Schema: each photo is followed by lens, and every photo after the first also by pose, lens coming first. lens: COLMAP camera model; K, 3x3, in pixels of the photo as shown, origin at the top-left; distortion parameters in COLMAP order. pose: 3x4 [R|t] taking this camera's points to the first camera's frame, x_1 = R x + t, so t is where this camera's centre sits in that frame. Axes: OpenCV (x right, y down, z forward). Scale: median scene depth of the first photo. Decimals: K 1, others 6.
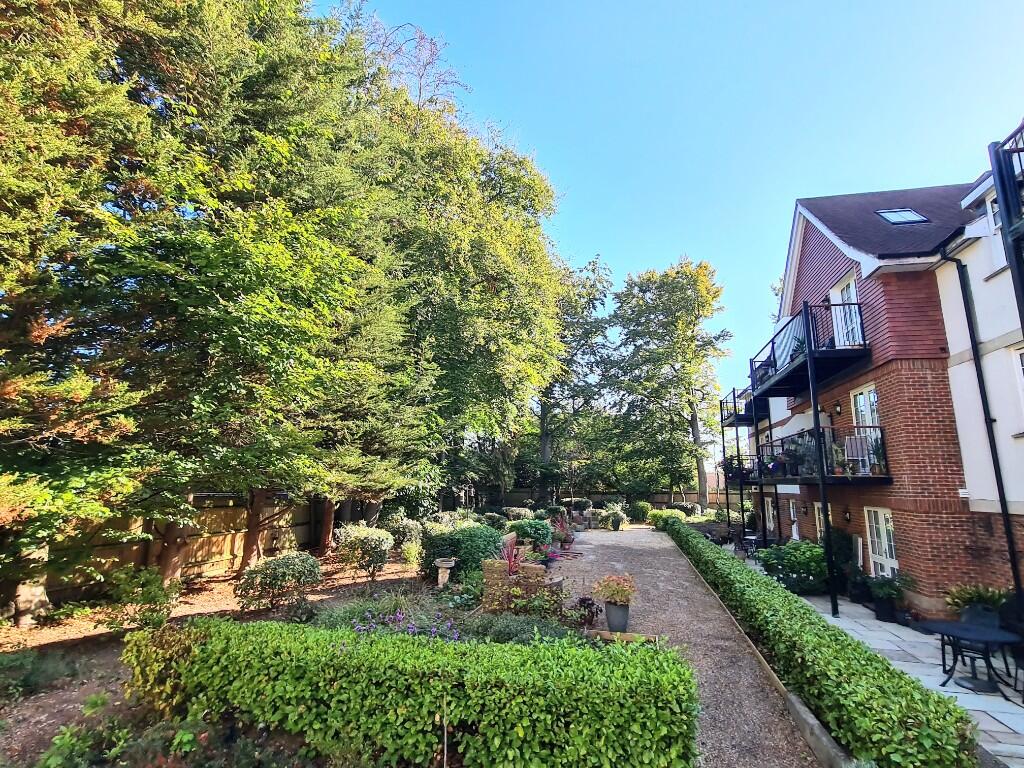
lens RADIAL K [[537.3, 0, 516.9], [0, 537.3, 388.0], [0, 0, 1]] dist [0.001933, -0.013368]
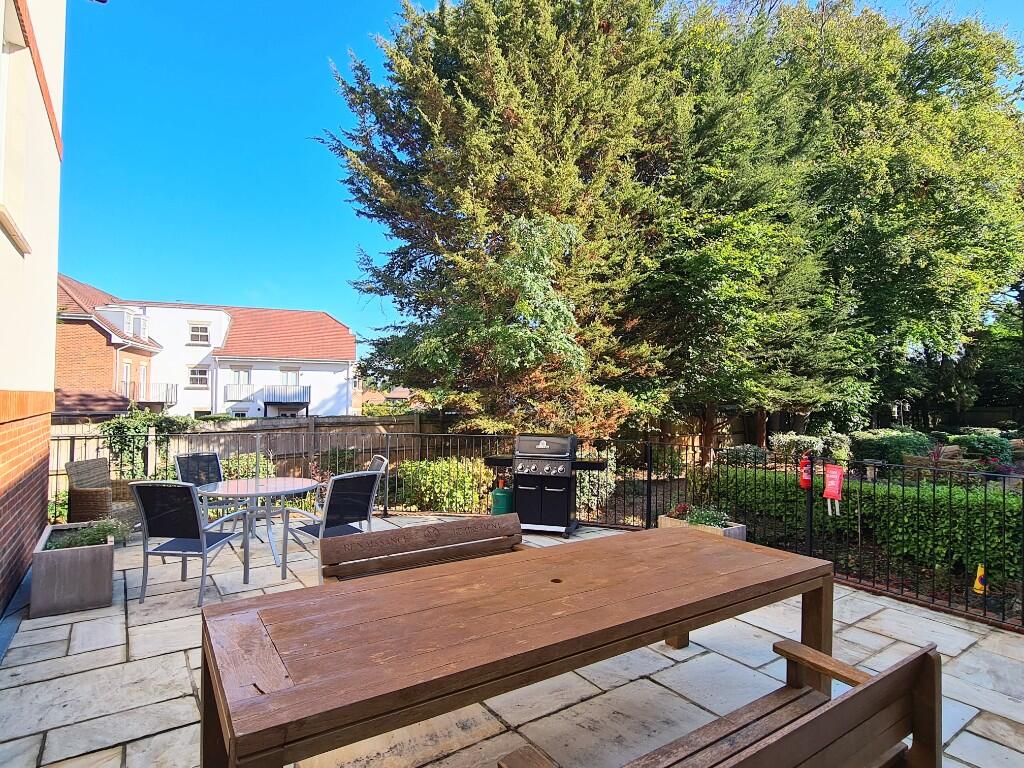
lens RADIAL K [[537.3, 0, 516.9], [0, 537.3, 388.0], [0, 0, 1]] dist [0.001933, -0.013368]
pose [[0.743118, -0.023867, -0.668734, 0.065775], [0.121541, 0.987555, 0.099815, -0.044933], [0.658029, -0.155453, 0.736771, -0.310432]]
